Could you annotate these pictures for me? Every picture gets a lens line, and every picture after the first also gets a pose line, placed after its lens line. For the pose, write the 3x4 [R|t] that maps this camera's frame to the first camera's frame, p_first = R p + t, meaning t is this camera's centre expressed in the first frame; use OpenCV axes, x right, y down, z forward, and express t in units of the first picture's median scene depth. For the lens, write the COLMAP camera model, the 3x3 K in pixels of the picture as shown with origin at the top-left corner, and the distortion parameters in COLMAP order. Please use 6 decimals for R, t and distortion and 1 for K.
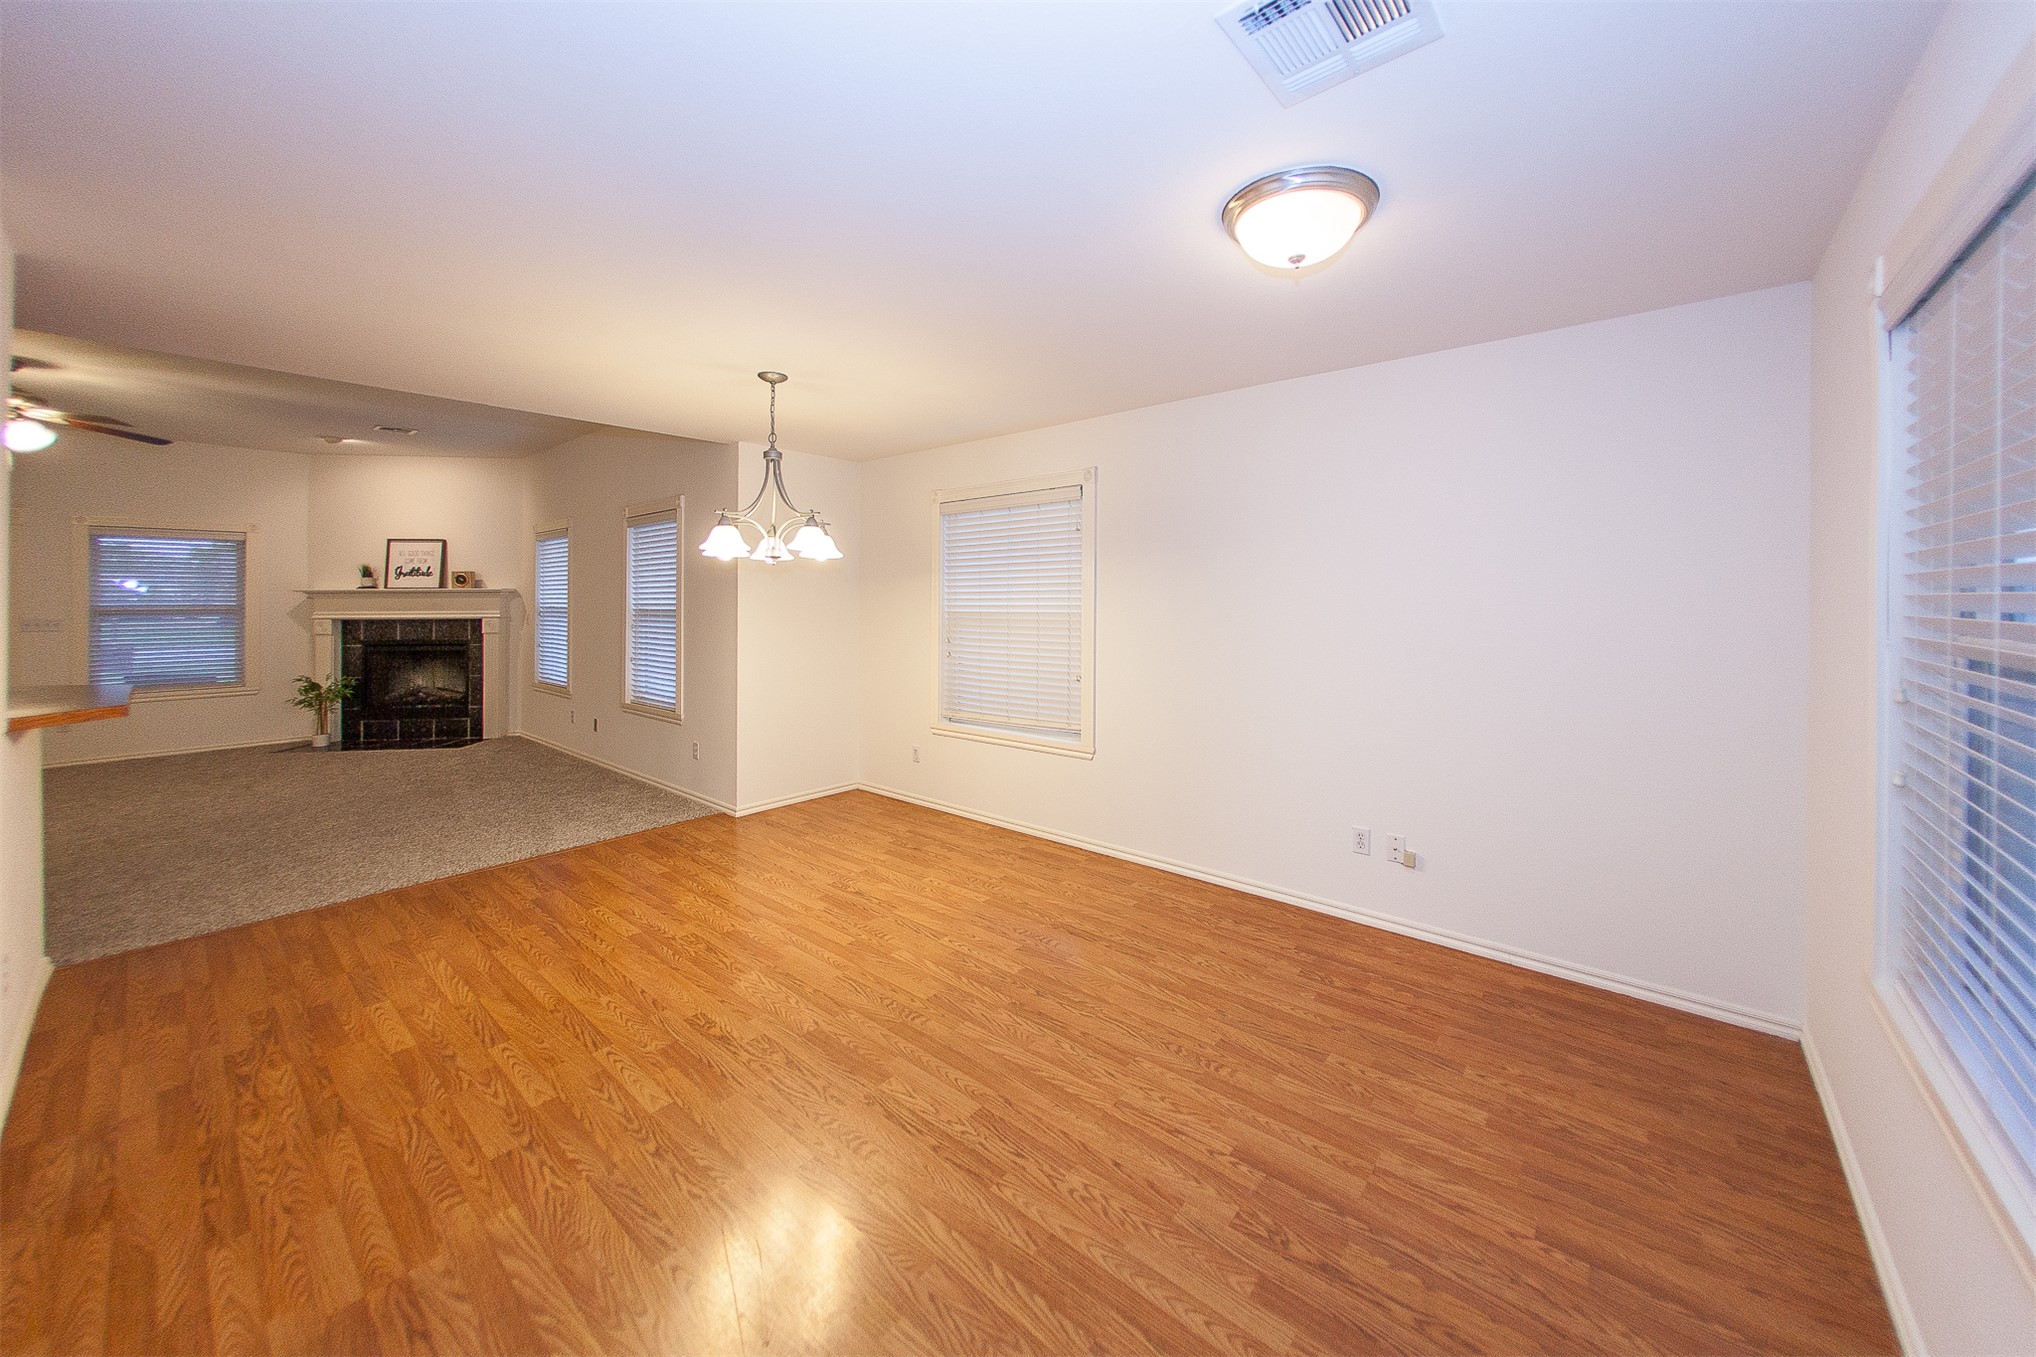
lens RADIAL K [[719.5, 0, 1073.9], [0, 719.5, 599.8], [0, 0, 1]] dist [0.000125, 0.000246]
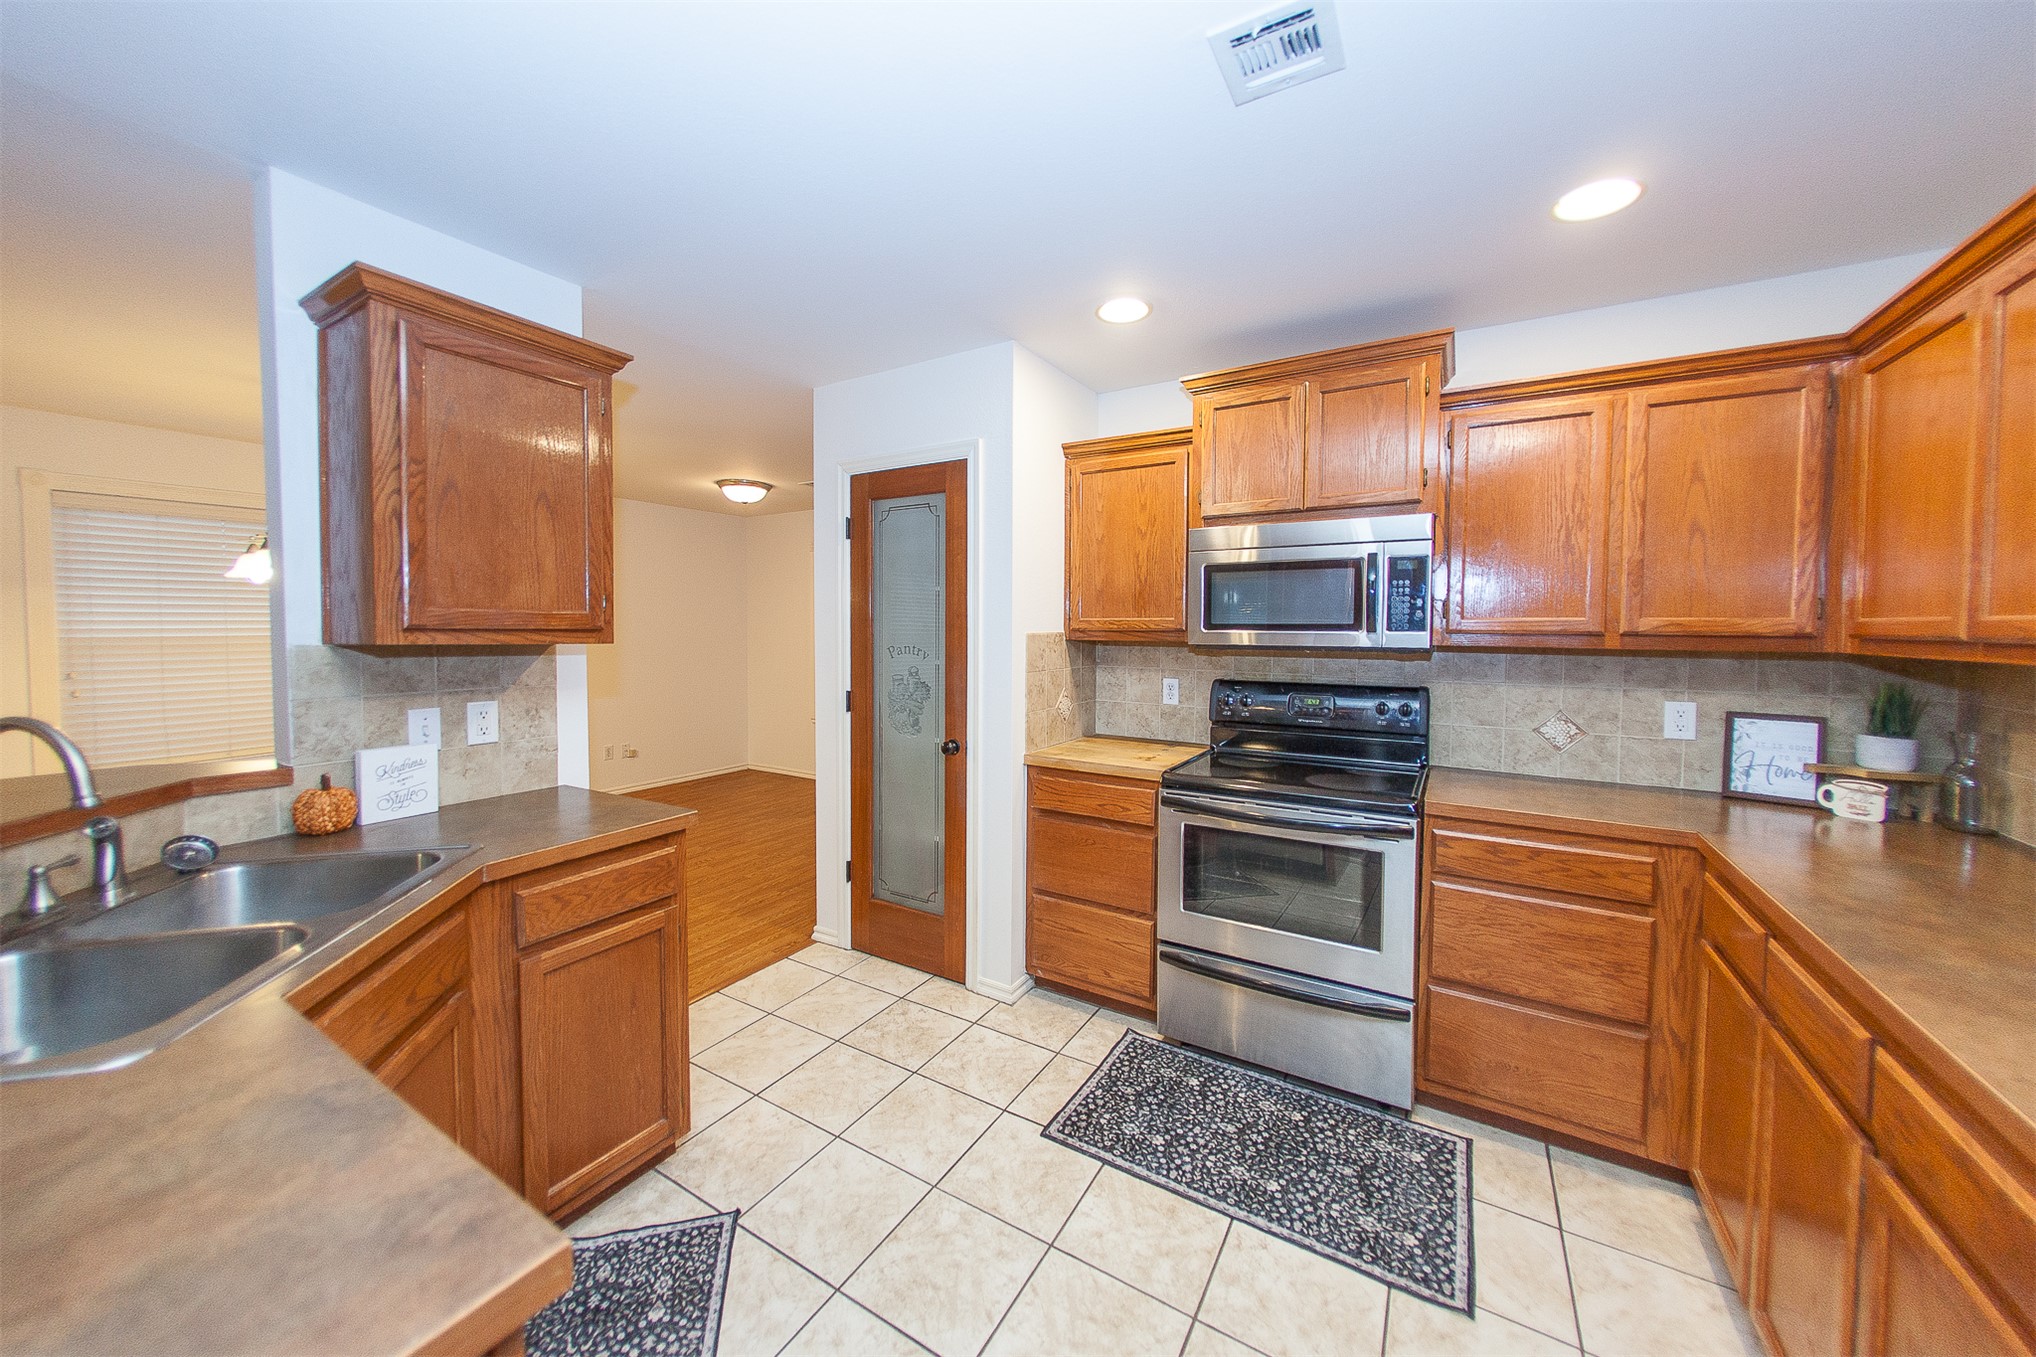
lens RADIAL K [[739.9, 0, 1020.4], [0, 739.9, 658.1], [0, 0, 1]] dist [-0.000277, -0.000022]
pose [[-0.123183, -0.041520, 0.991515, -1.533061], [-0.001602, 0.999131, 0.041640, 0.006080], [-0.992383, 0.003541, -0.123143, 0.155680]]
